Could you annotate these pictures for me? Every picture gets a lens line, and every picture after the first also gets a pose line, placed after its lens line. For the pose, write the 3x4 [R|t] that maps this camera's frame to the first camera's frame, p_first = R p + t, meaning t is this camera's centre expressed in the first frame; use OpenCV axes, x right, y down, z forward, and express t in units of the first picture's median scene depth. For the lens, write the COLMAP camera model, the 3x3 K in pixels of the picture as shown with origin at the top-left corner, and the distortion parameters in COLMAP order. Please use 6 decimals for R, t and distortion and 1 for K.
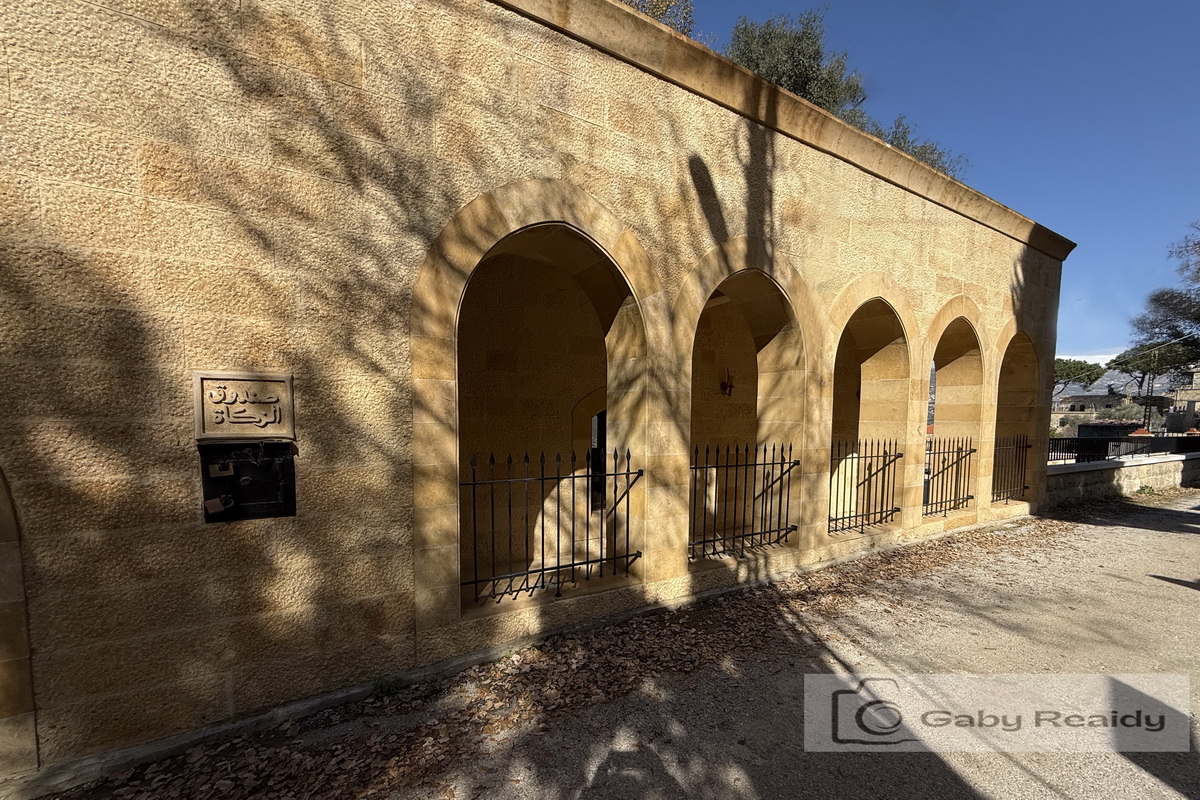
lens RADIAL K [[482.0, 0, 602.6], [0, 482.0, 457.2], [0, 0, 1]] dist [0.001728, -0.000249]
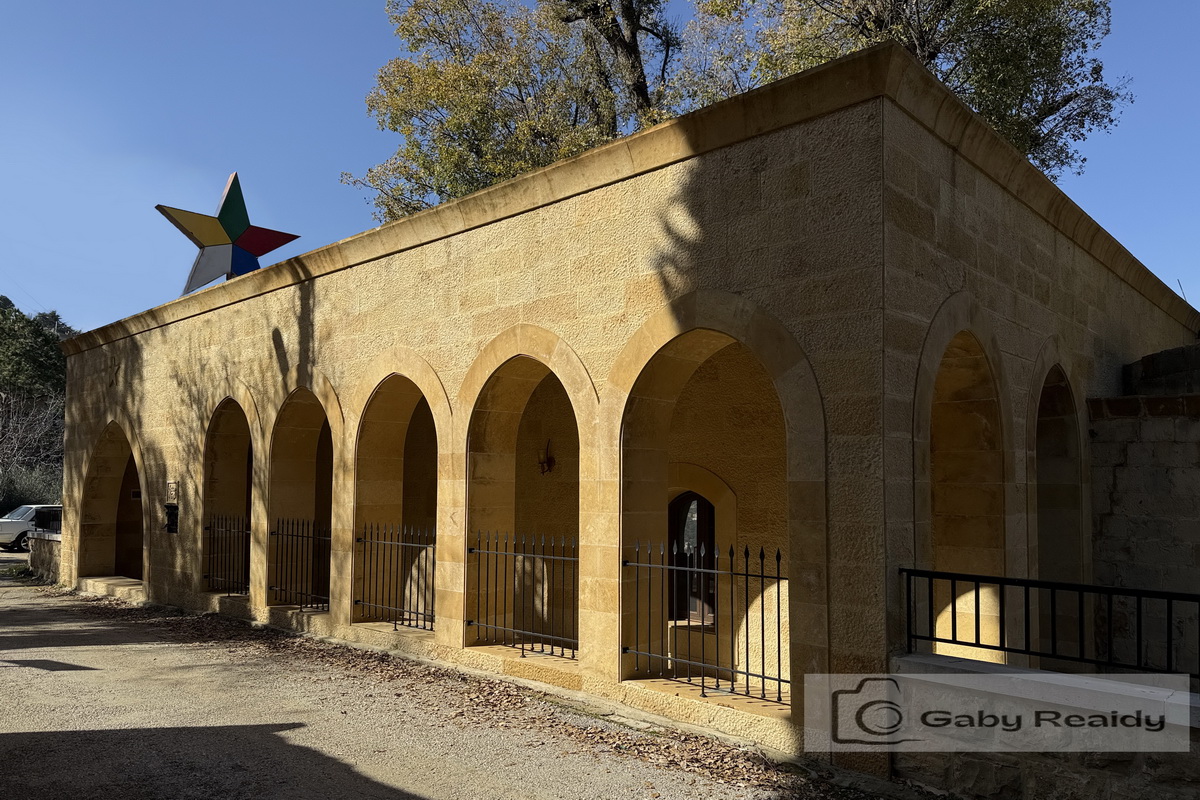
lens RADIAL K [[849.3, 0, 599.5], [0, 849.3, 458.6], [0, 0, 1]] dist [0.098158, -0.154614]
pose [[0.277108, -0.036000, -0.960164, 4.944945], [-0.083482, 0.994617, -0.061384, -0.209089], [0.957205, 0.097166, 0.272611, 2.050644]]
